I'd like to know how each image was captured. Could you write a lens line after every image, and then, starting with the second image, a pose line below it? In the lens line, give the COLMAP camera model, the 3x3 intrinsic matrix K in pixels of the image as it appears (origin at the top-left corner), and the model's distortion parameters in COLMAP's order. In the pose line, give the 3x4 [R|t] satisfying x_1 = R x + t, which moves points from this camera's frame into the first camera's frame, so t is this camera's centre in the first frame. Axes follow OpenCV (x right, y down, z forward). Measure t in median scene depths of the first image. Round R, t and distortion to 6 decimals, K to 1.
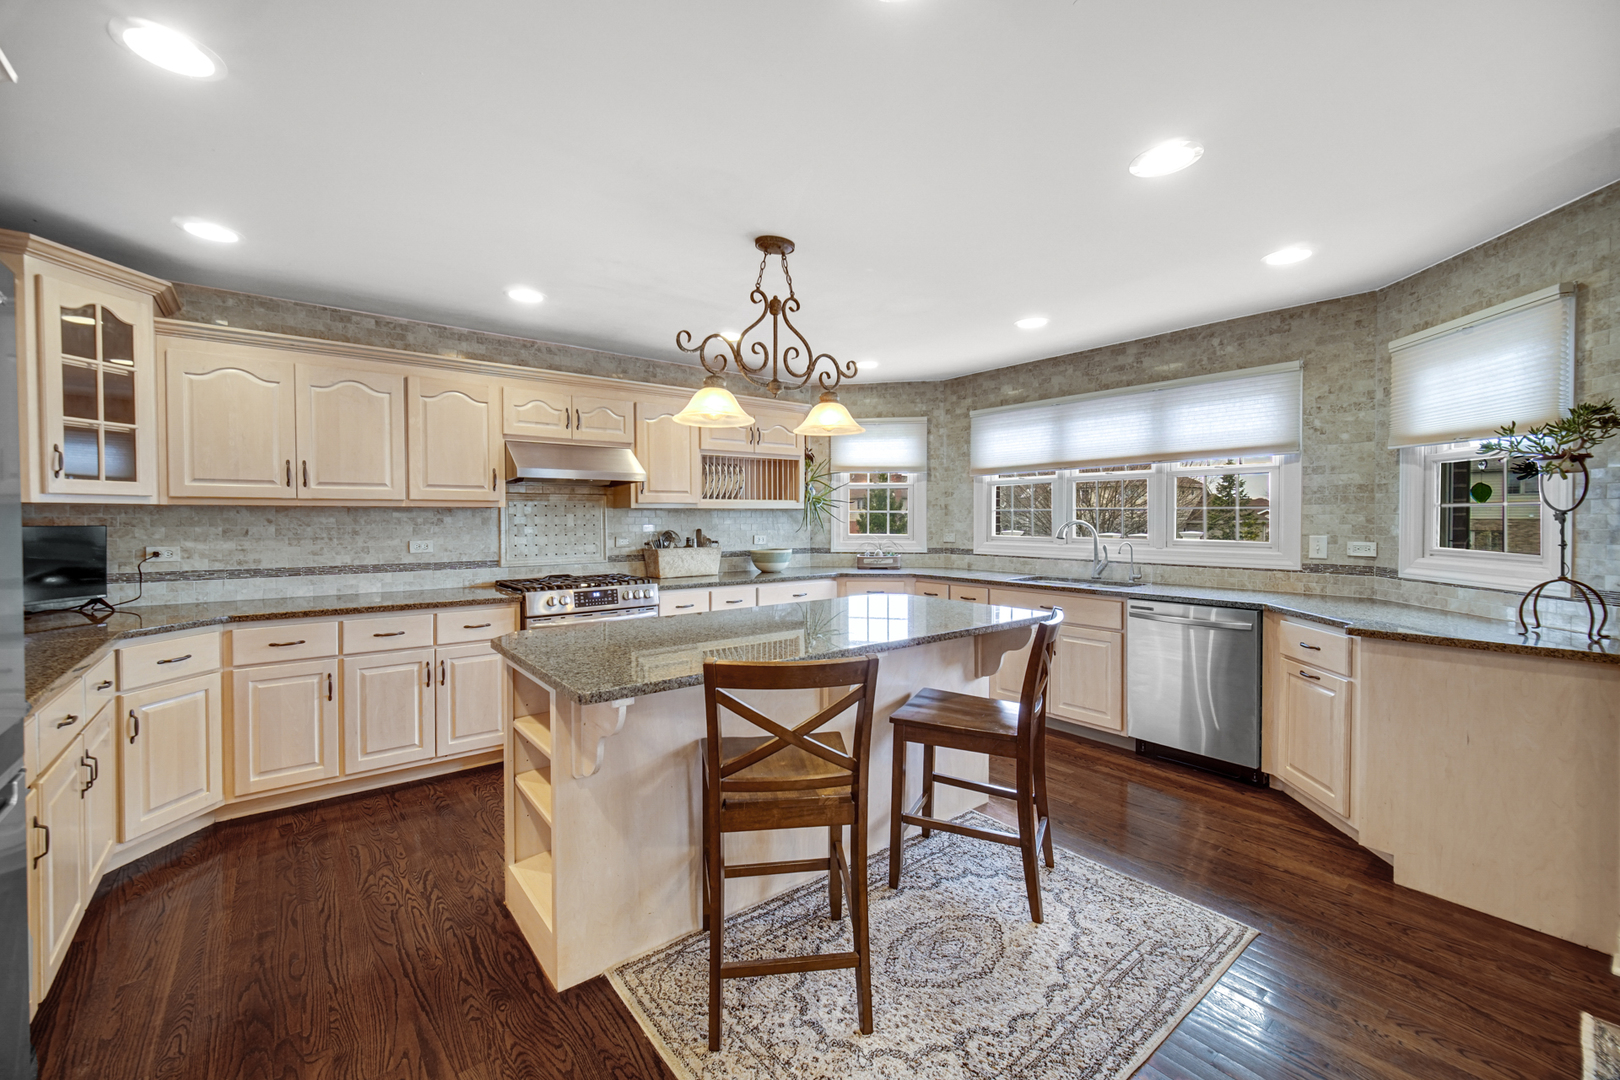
lens RADIAL K [[645.7, 0, 788.6], [0, 645.7, 522.4], [0, 0, 1]] dist [-0.002204, 0.000258]
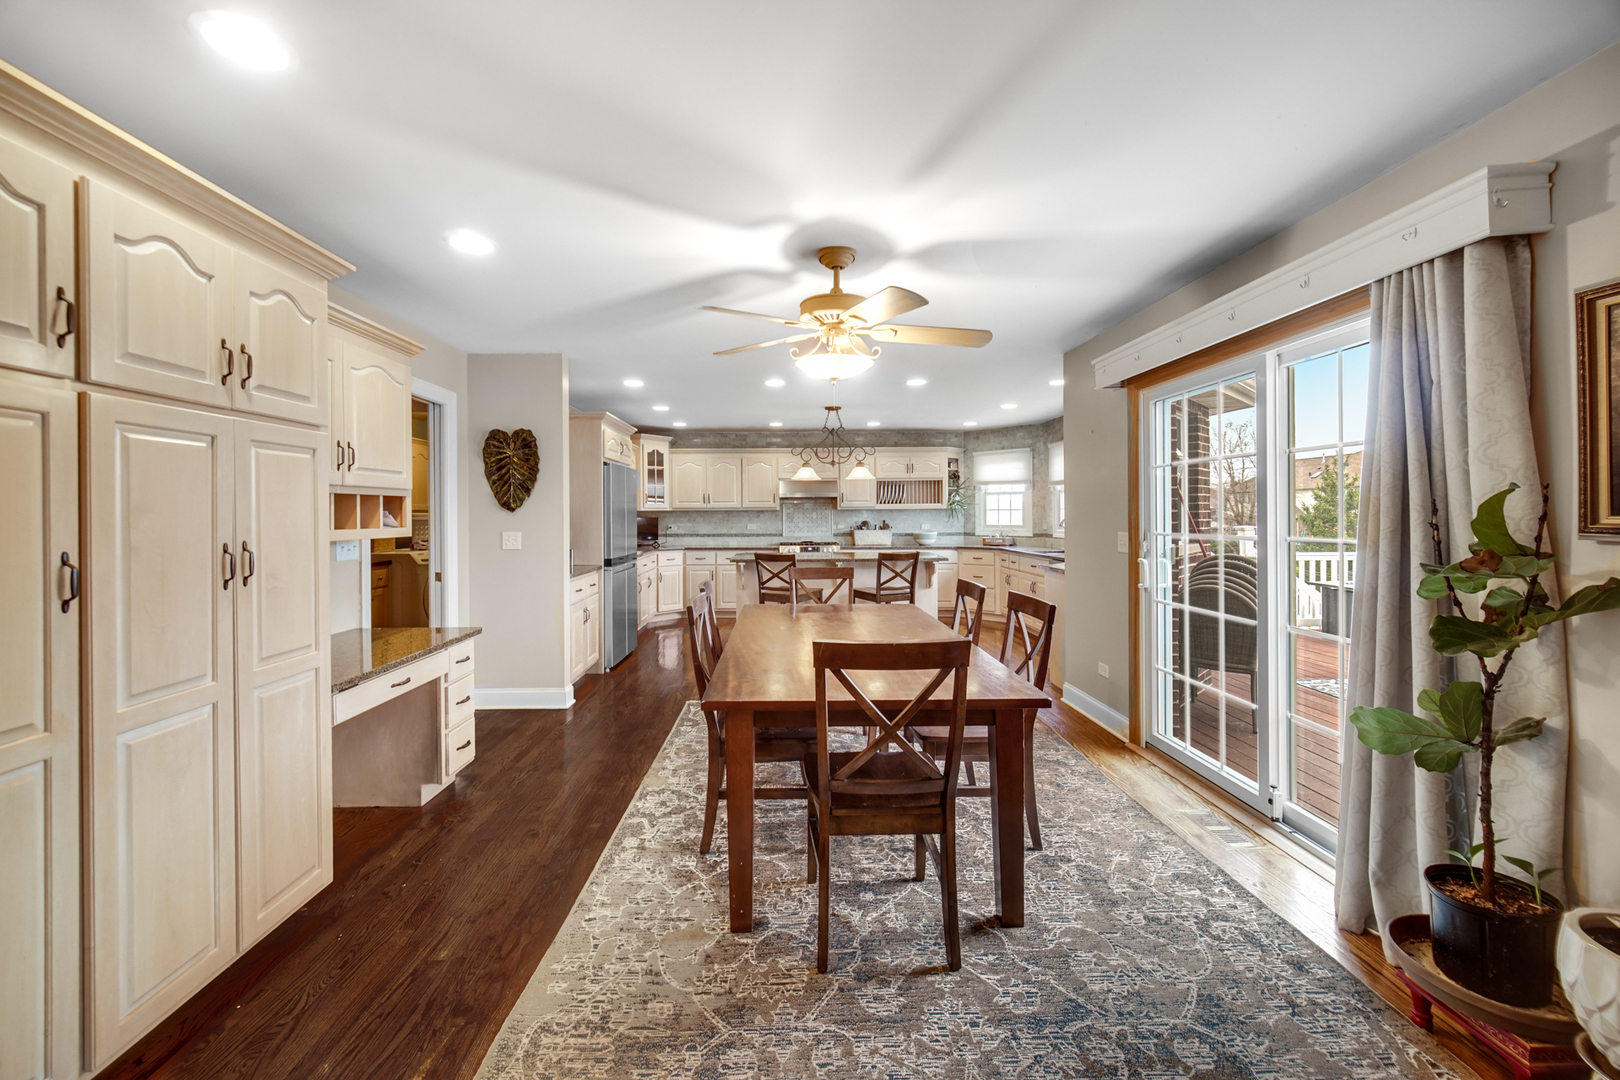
lens RADIAL K [[645.7, 0, 791.8], [0, 645.7, 506.6], [0, 0, 1]] dist [-0.002204, 0.000258]
pose [[0.798821, -0.007906, -0.601516, 1.061433], [-0.000635, 0.999902, -0.013985, -0.003533], [0.601568, 0.011554, 0.798738, -0.876517]]
